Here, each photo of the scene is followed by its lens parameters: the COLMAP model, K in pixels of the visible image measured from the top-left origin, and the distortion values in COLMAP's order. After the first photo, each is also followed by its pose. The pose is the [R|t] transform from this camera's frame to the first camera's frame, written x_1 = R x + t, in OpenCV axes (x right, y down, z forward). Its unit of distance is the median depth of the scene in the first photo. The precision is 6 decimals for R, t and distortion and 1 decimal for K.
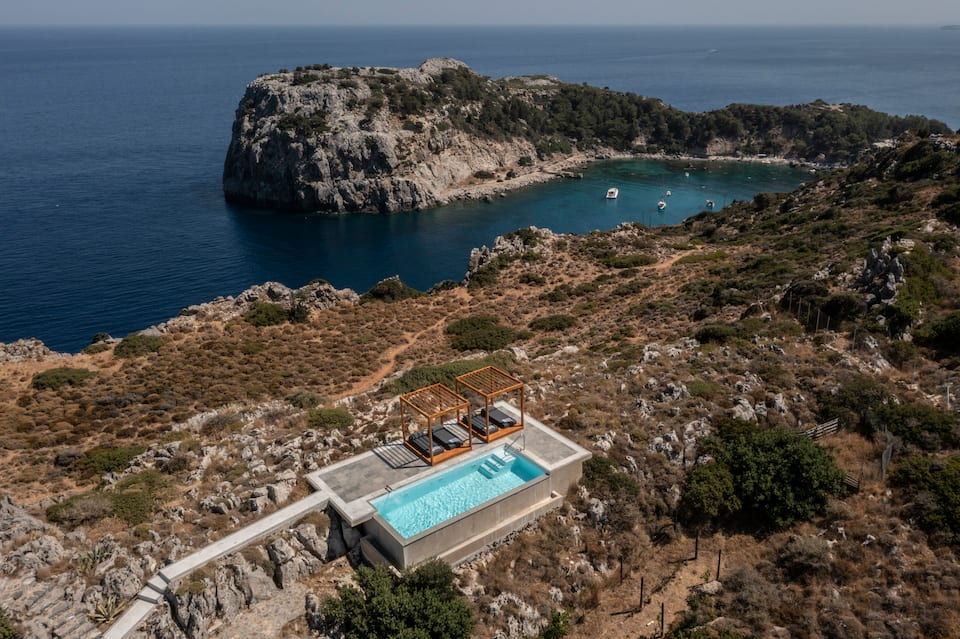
lens RADIAL K [[793.1, 0, 517.7], [0, 793.1, 285.1], [0, 0, 1]] dist [-0.002539, 0.004752]
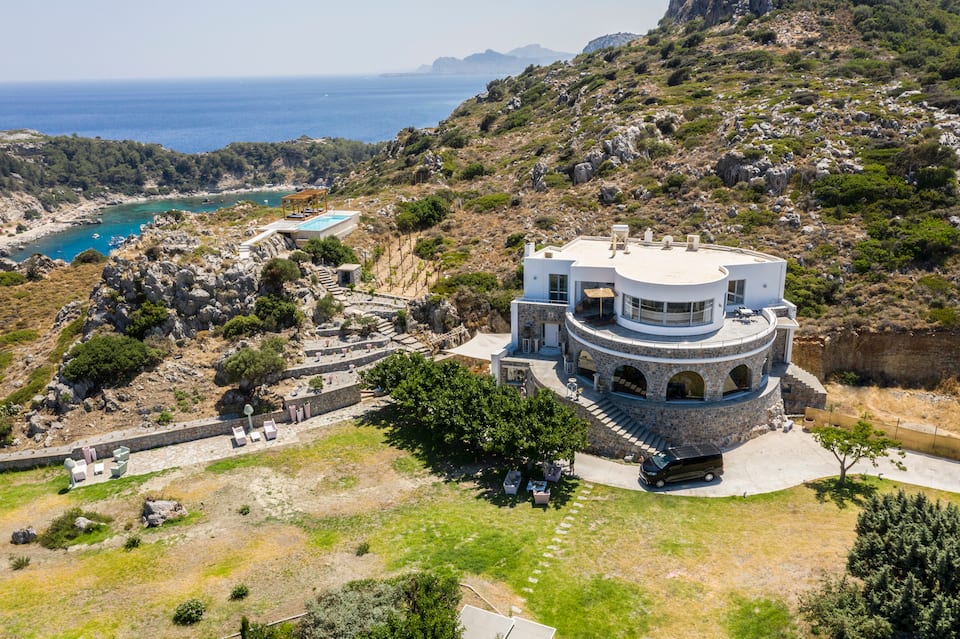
lens RADIAL K [[812.2, 0, 523.6], [0, 812.2, 286.5], [0, 0, 1]] dist [-0.008090, 0.002608]
pose [[0.797400, -0.169696, 0.579100, -0.096572], [0.207835, 0.978164, 0.000453, 0.051920], [-0.566532, 0.119996, 0.815256, -0.127818]]
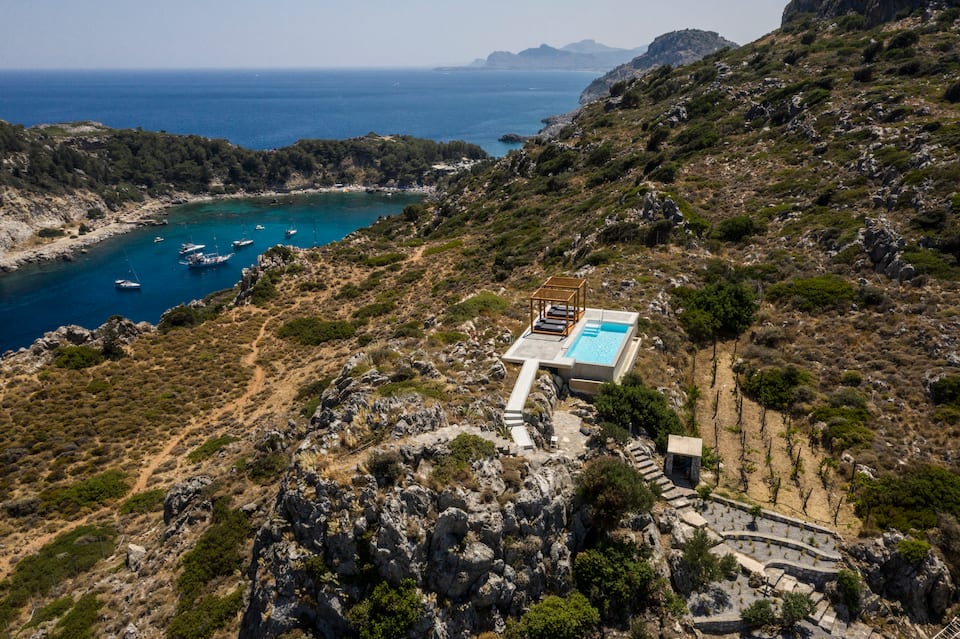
lens RADIAL K [[793.1, 0, 517.7], [0, 793.1, 285.1], [0, 0, 1]] dist [-0.002539, 0.004752]
pose [[0.829192, -0.153394, 0.537504, -0.088124], [0.180796, 0.983519, 0.001771, 0.010617], [-0.528917, 0.095710, 0.843259, -0.018061]]
